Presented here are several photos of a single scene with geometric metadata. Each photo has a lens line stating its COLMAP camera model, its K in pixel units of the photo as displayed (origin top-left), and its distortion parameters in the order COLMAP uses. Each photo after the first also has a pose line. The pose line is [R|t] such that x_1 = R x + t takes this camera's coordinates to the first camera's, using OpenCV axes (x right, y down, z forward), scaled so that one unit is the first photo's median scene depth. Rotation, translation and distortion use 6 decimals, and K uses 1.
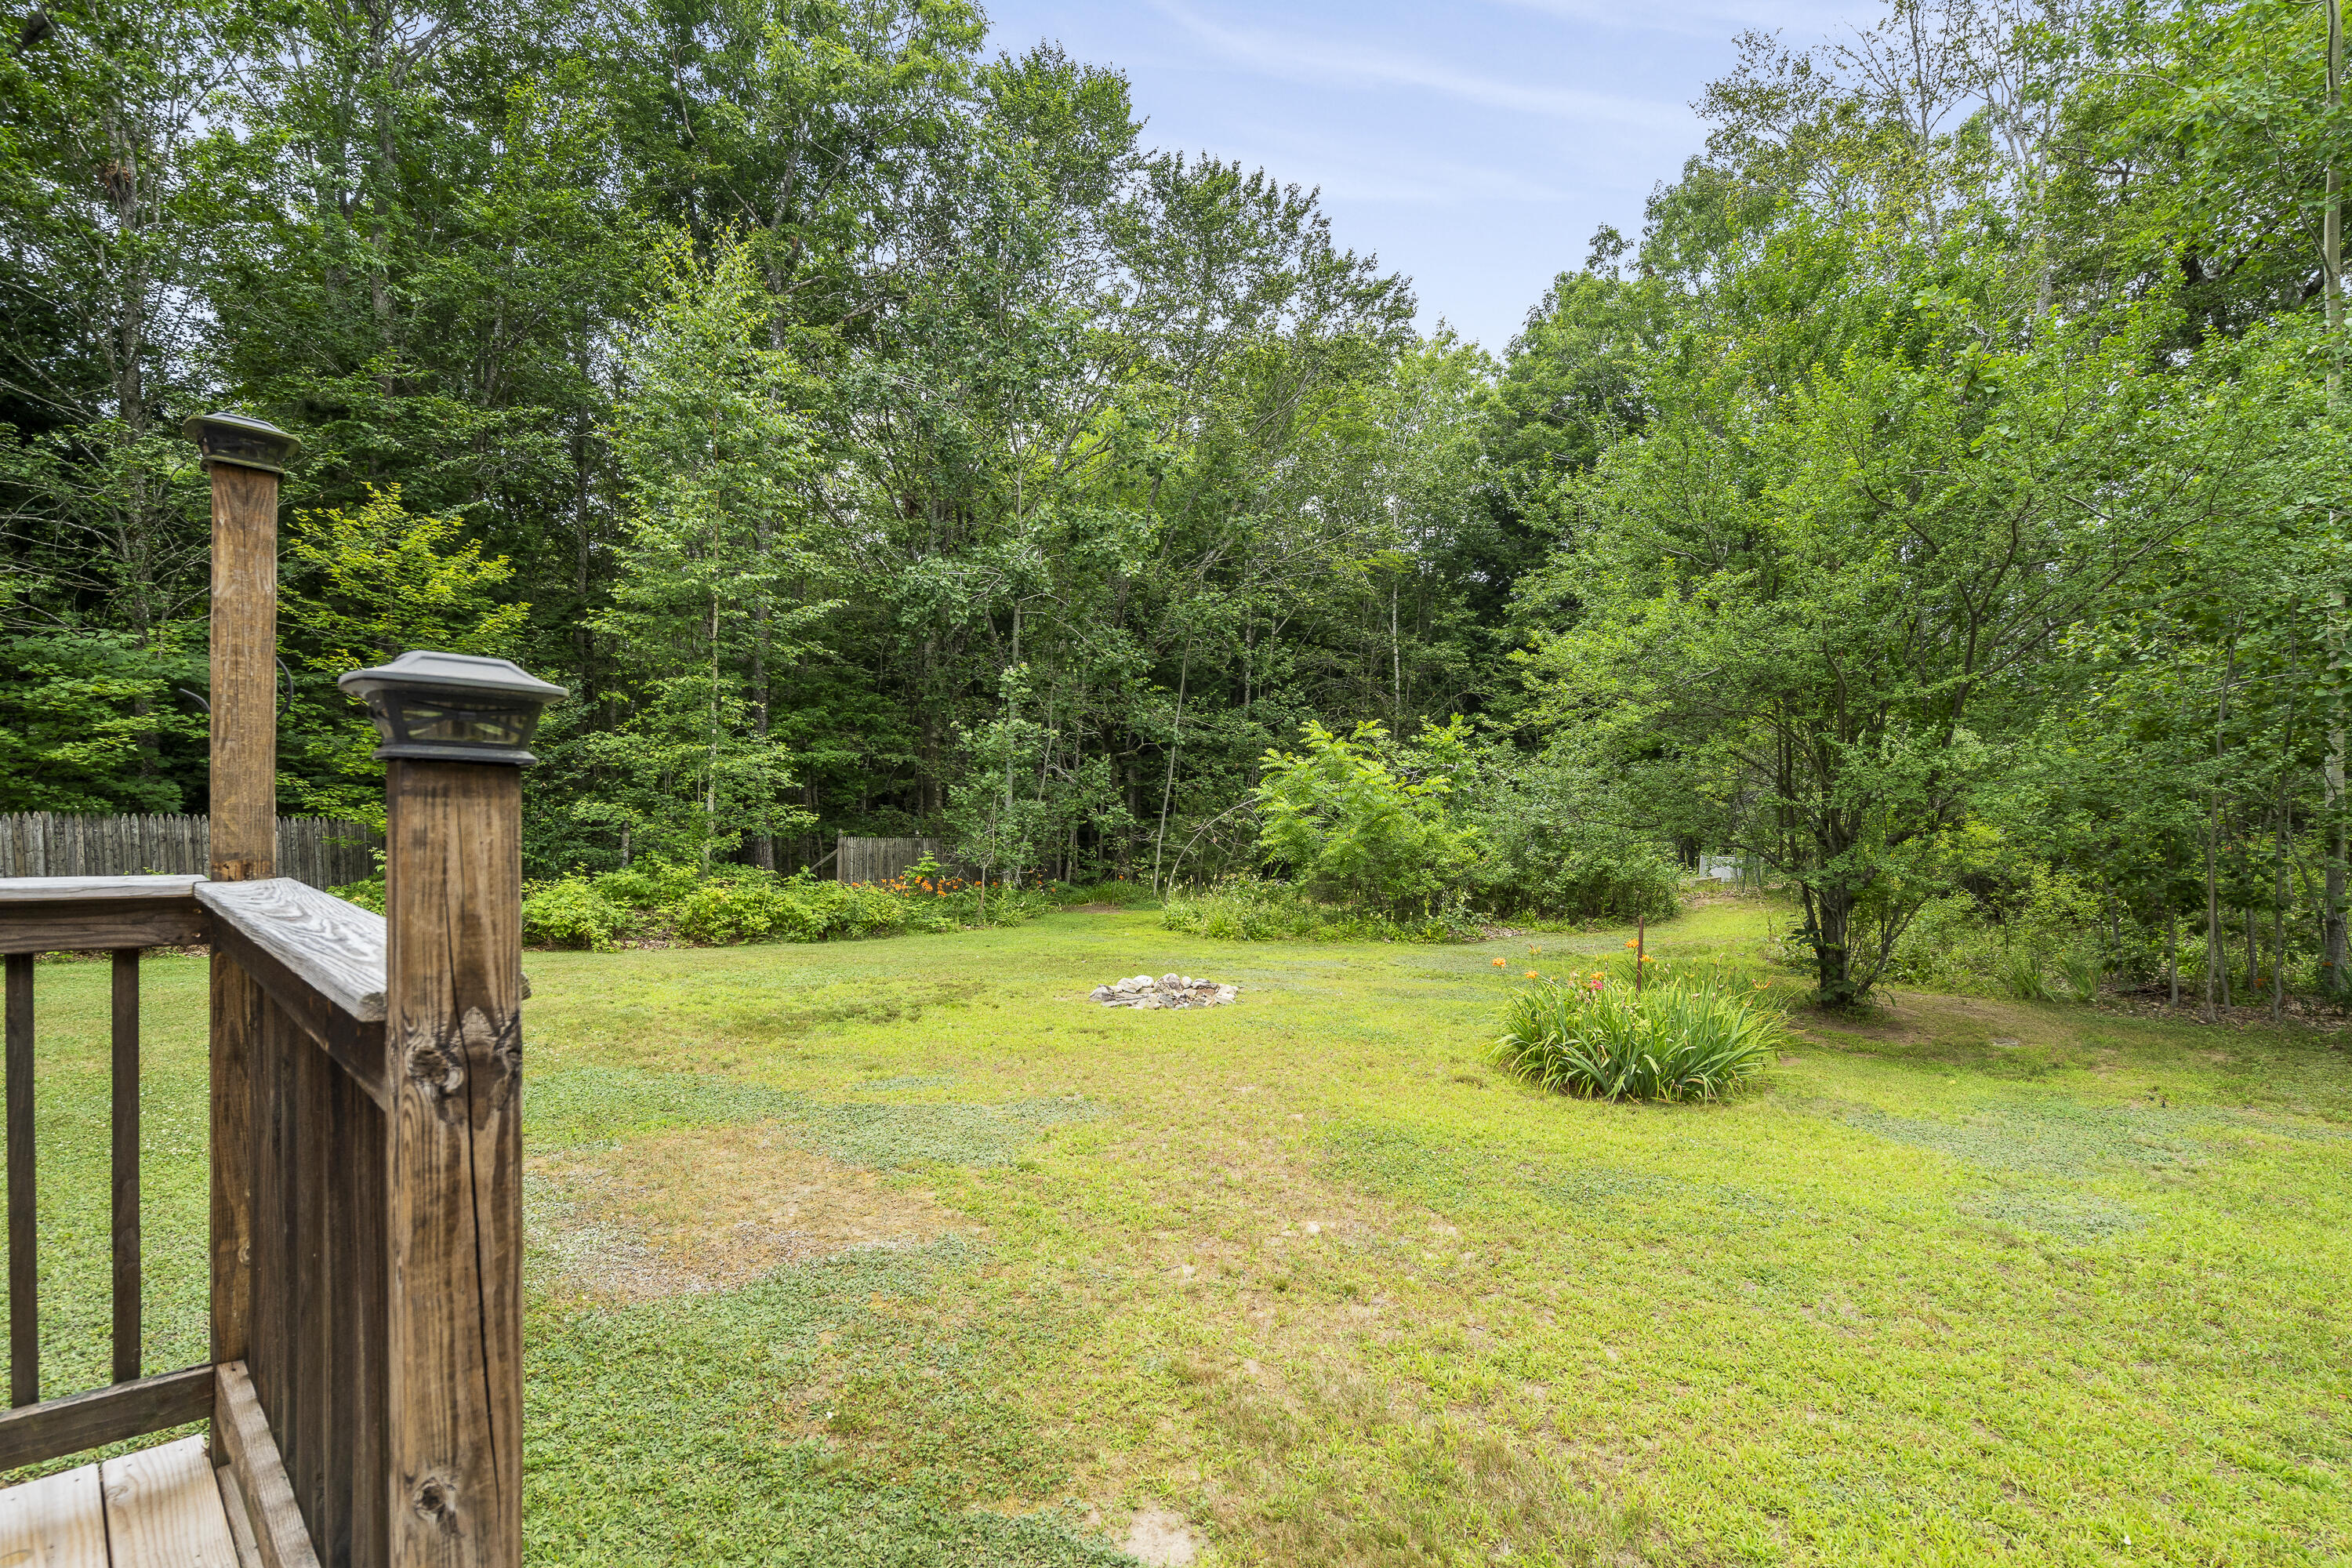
lens RADIAL K [[1155.6, 0, 1212.6], [0, 1155.6, 887.0], [0, 0, 1]] dist [-0.001836, 0.001790]
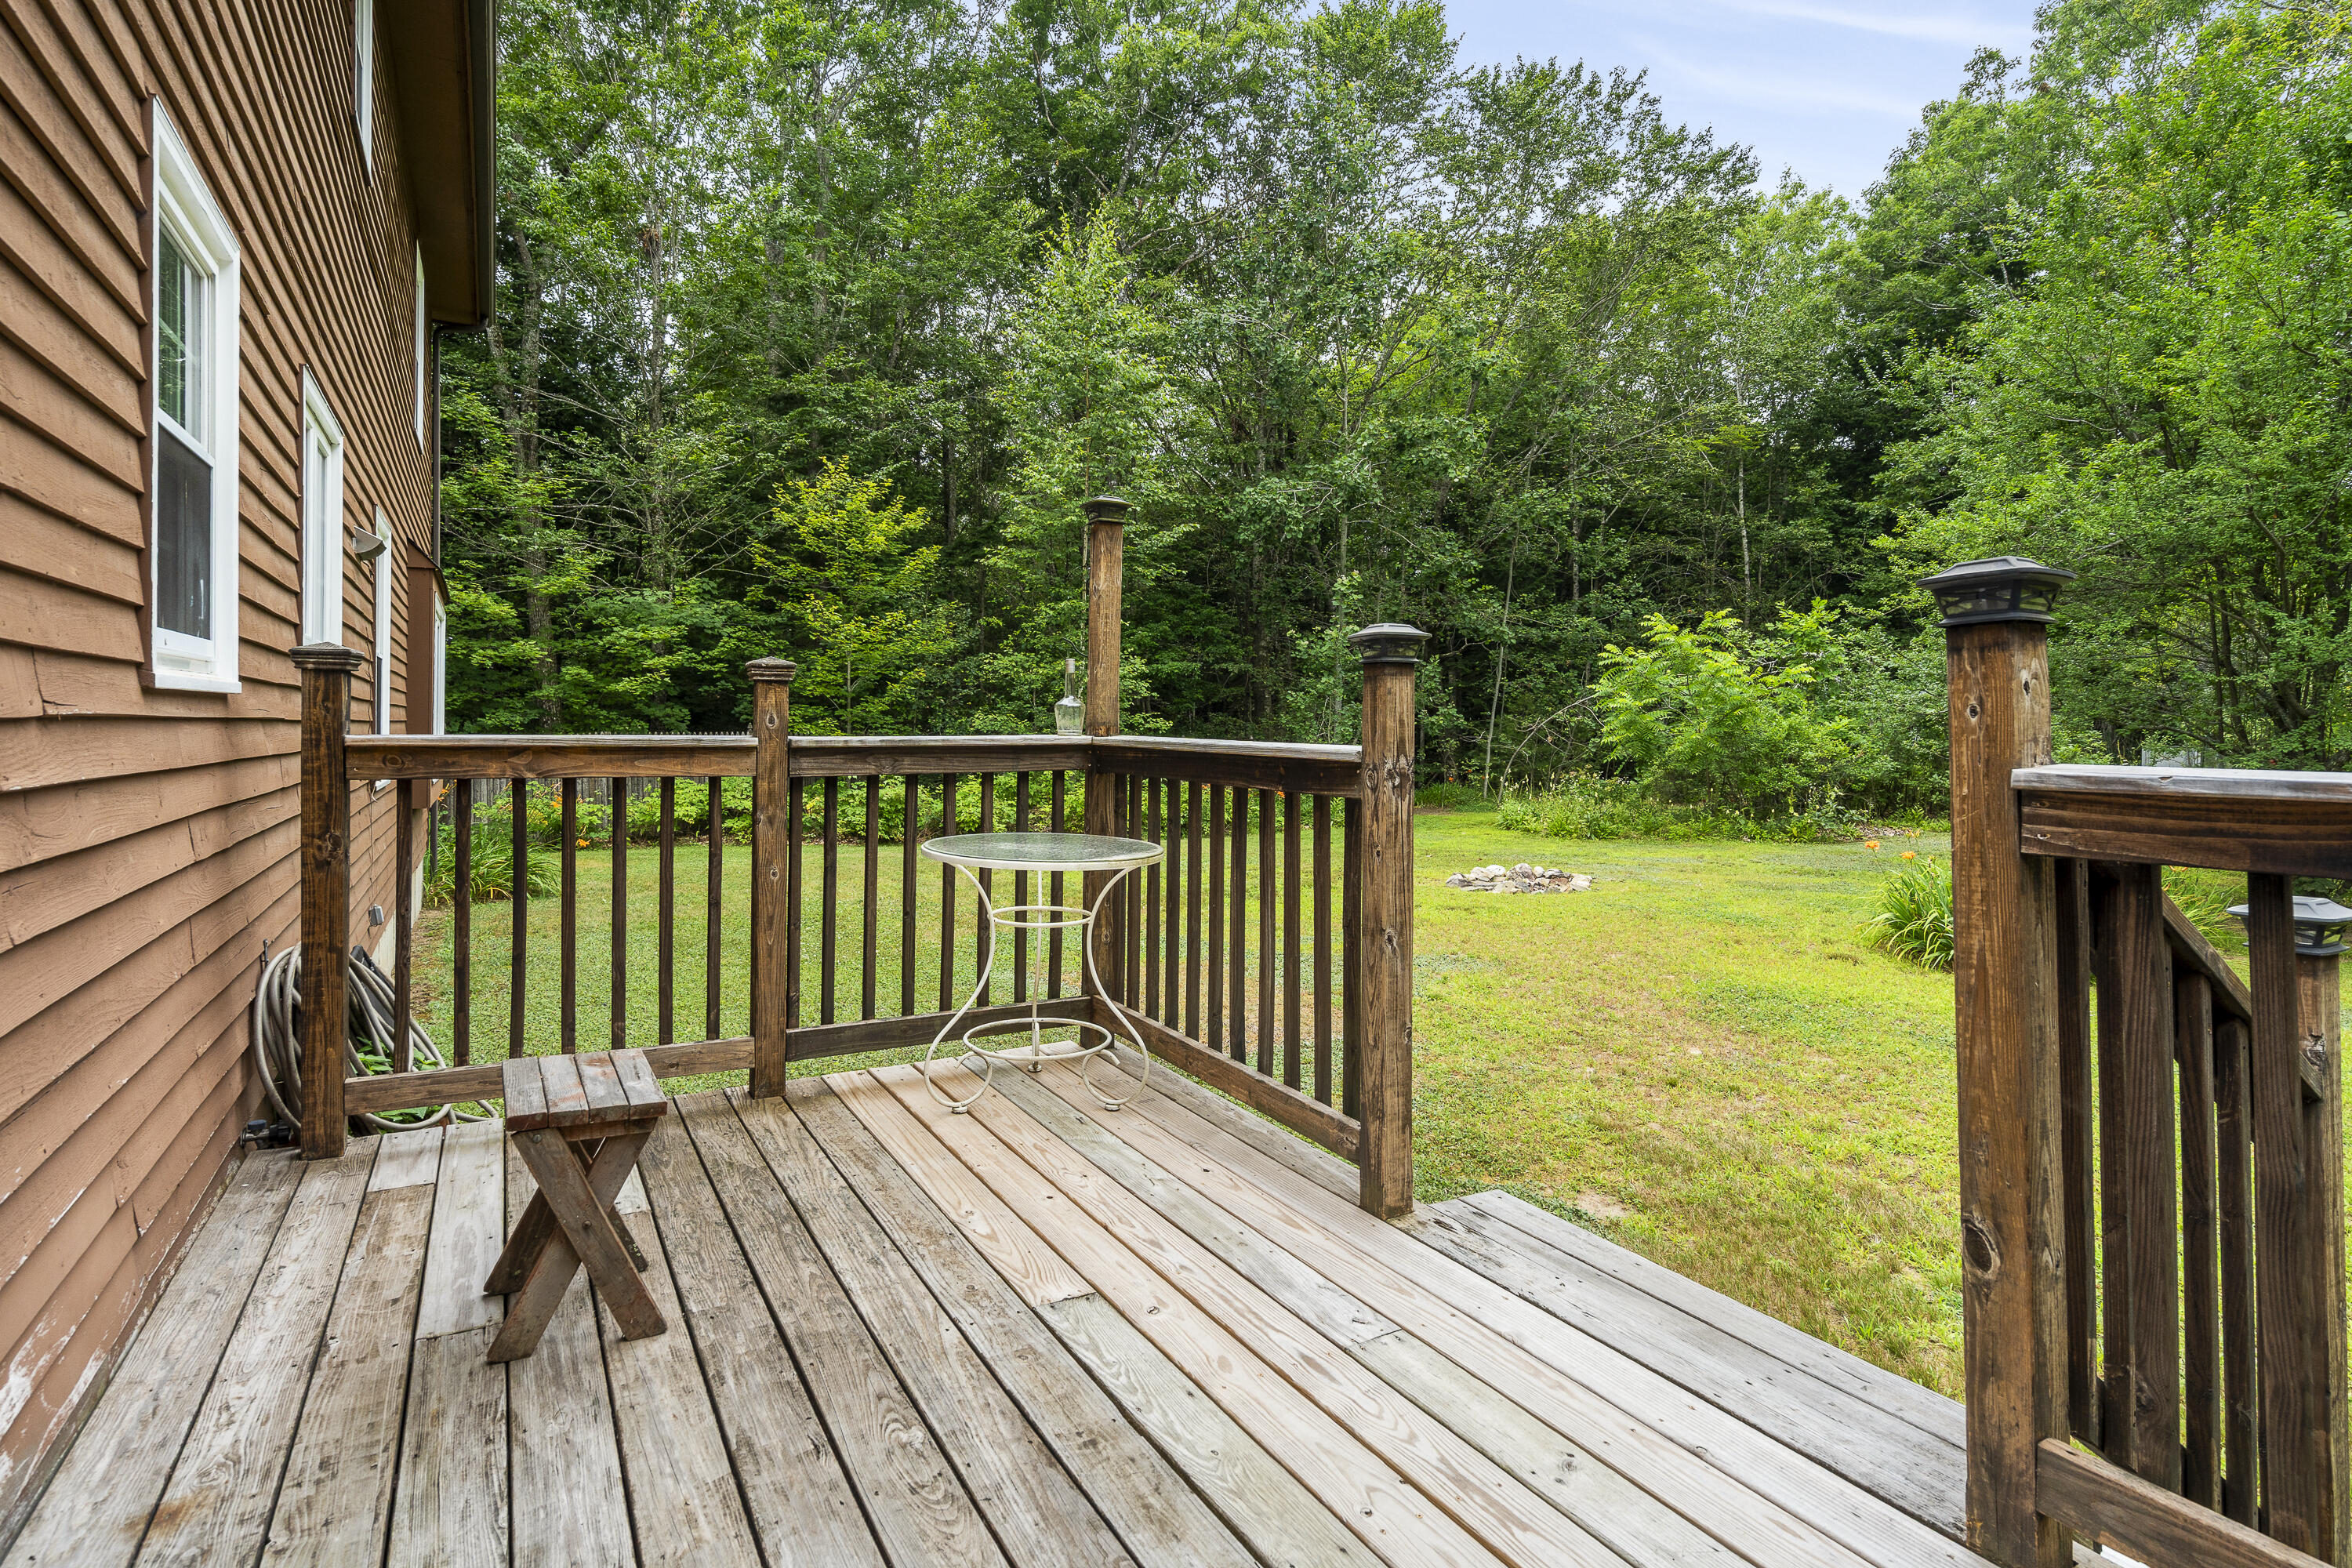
lens RADIAL K [[1235.1, 0, 1172.8], [0, 1235.1, 728.1], [0, 0, 1]] dist [0.001342, 0.001387]
pose [[0.961253, -0.022384, -0.274756, -0.020916], [0.006316, 0.998225, -0.059225, 0.011963], [0.275594, 0.055195, 0.959688, -0.108307]]
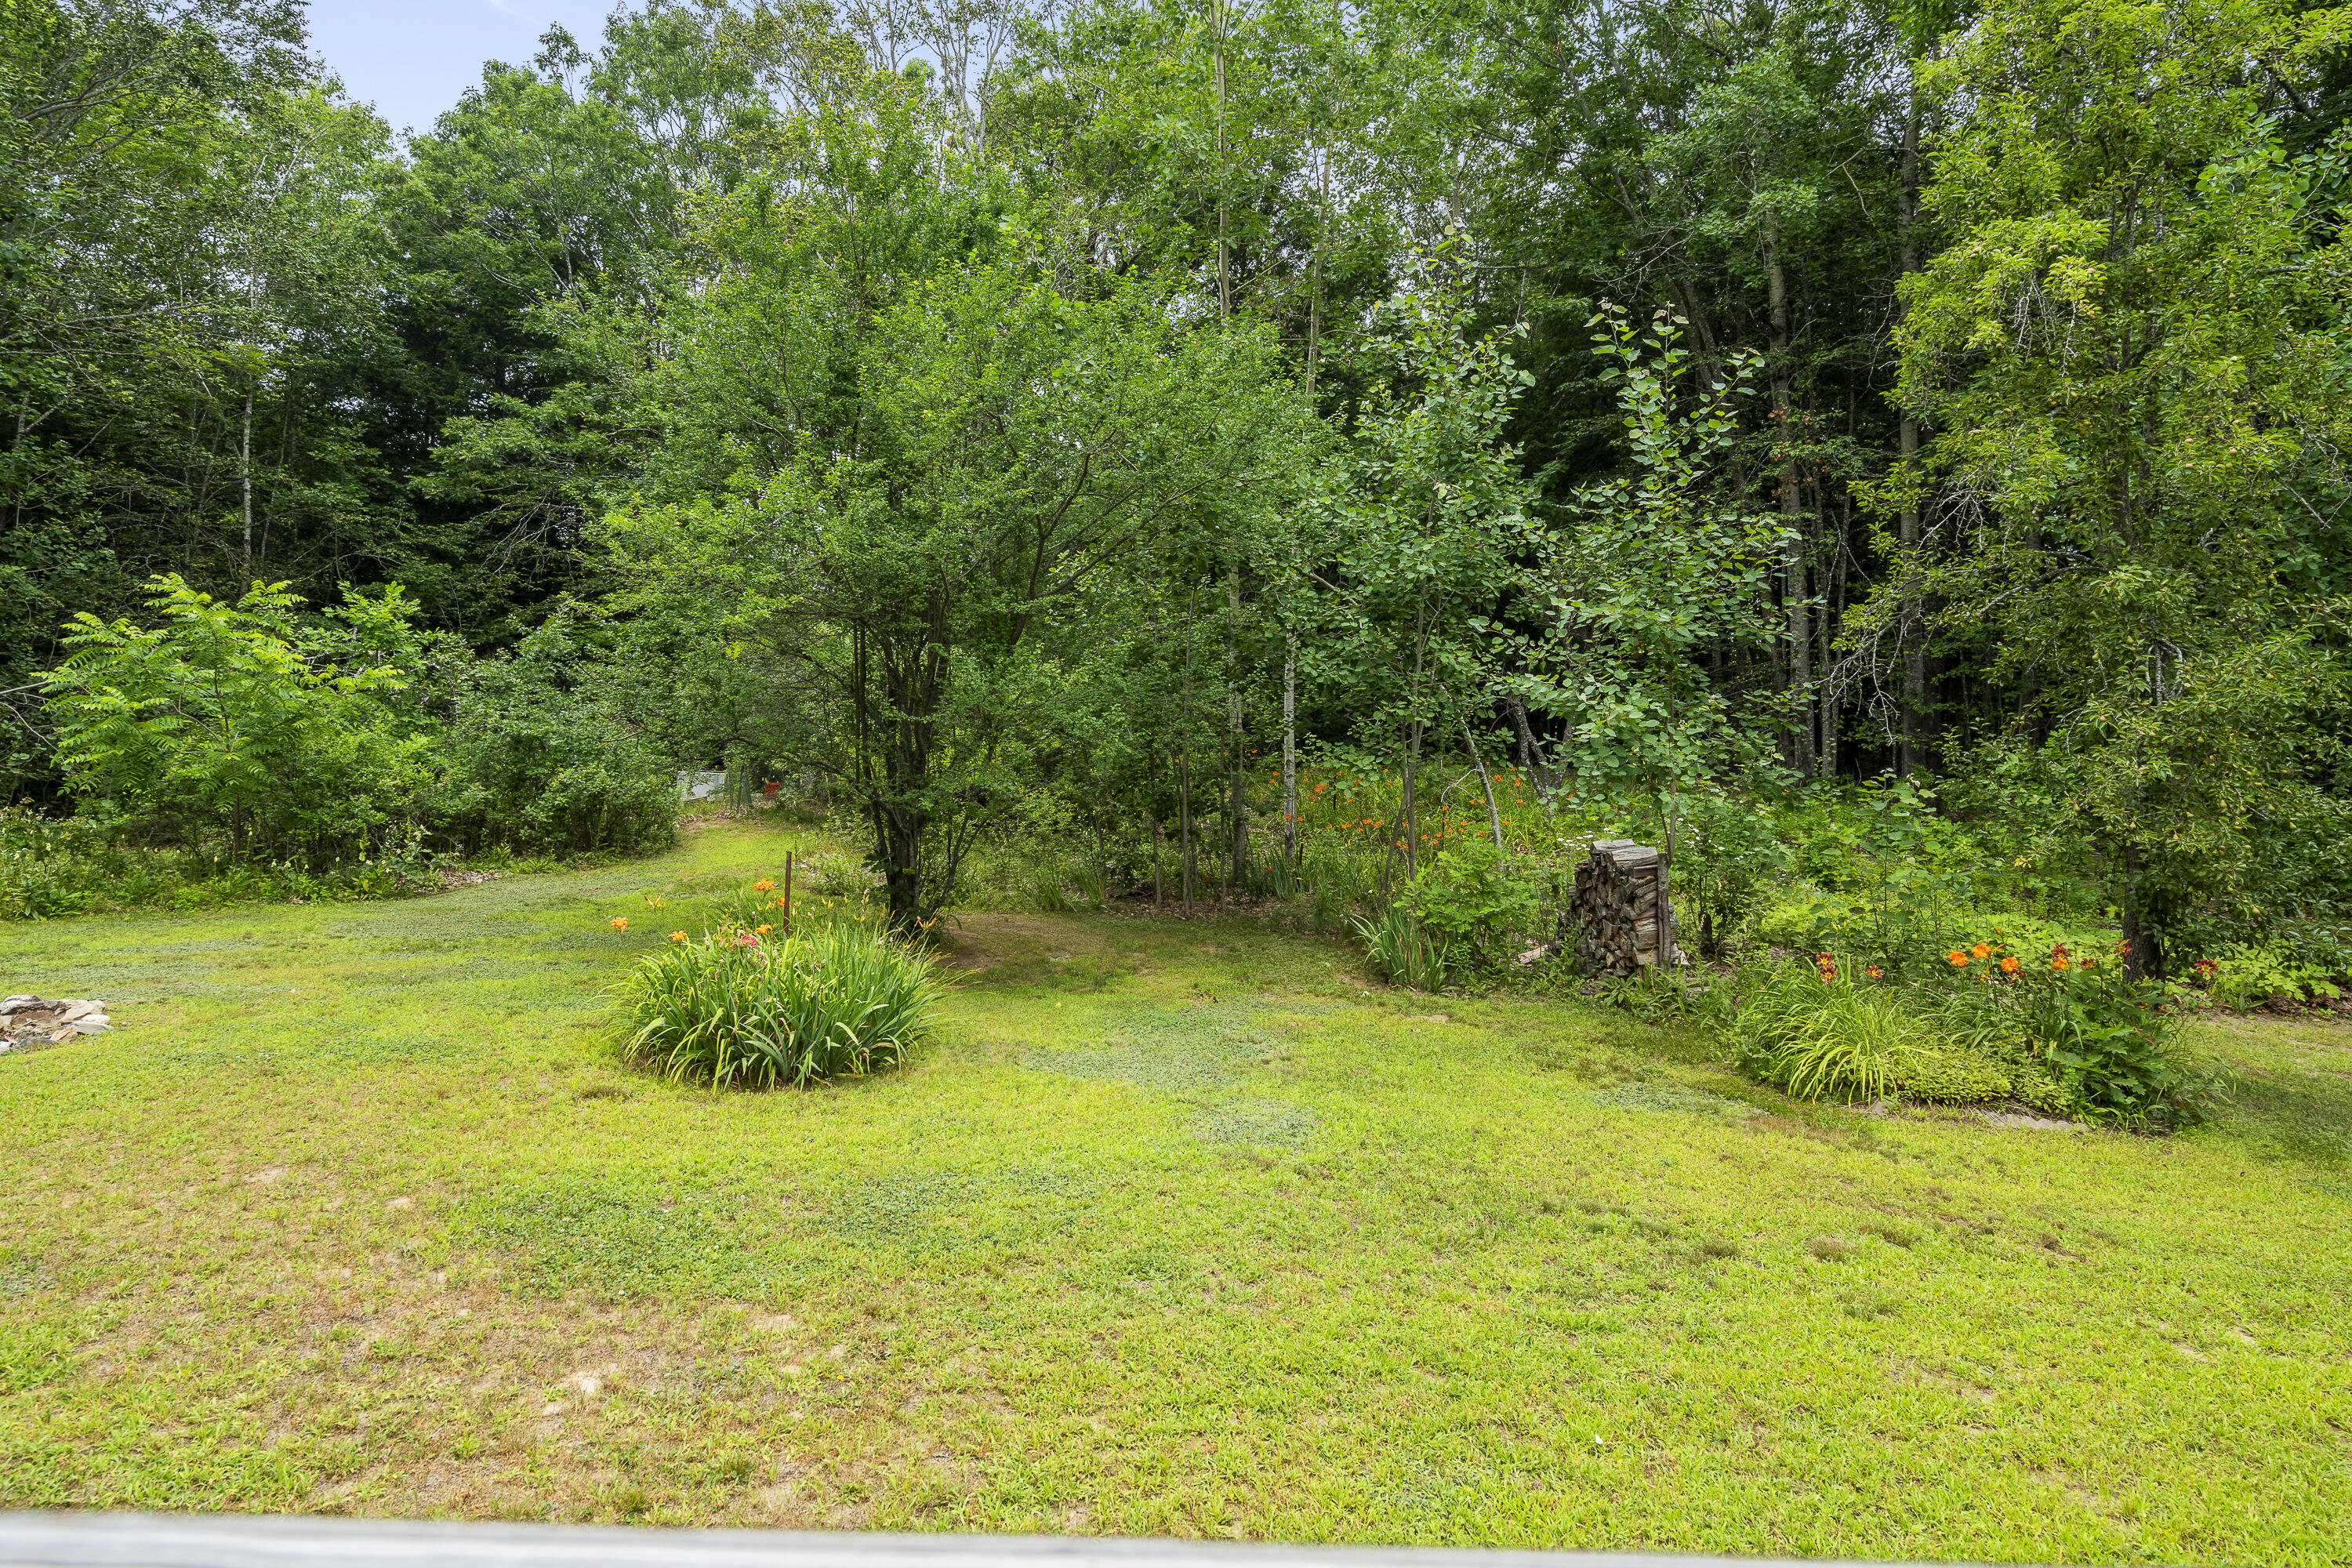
lens RADIAL K [[1336.2, 0, 1147.4], [0, 1336.2, 681.8], [0, 0, 1]] dist [0.005313, 0.004486]
pose [[0.696432, 0.039921, 0.716512, -0.073370], [0.025757, 0.996418, -0.080551, -0.006247], [-0.717161, 0.074553, 0.692909, 0.074683]]
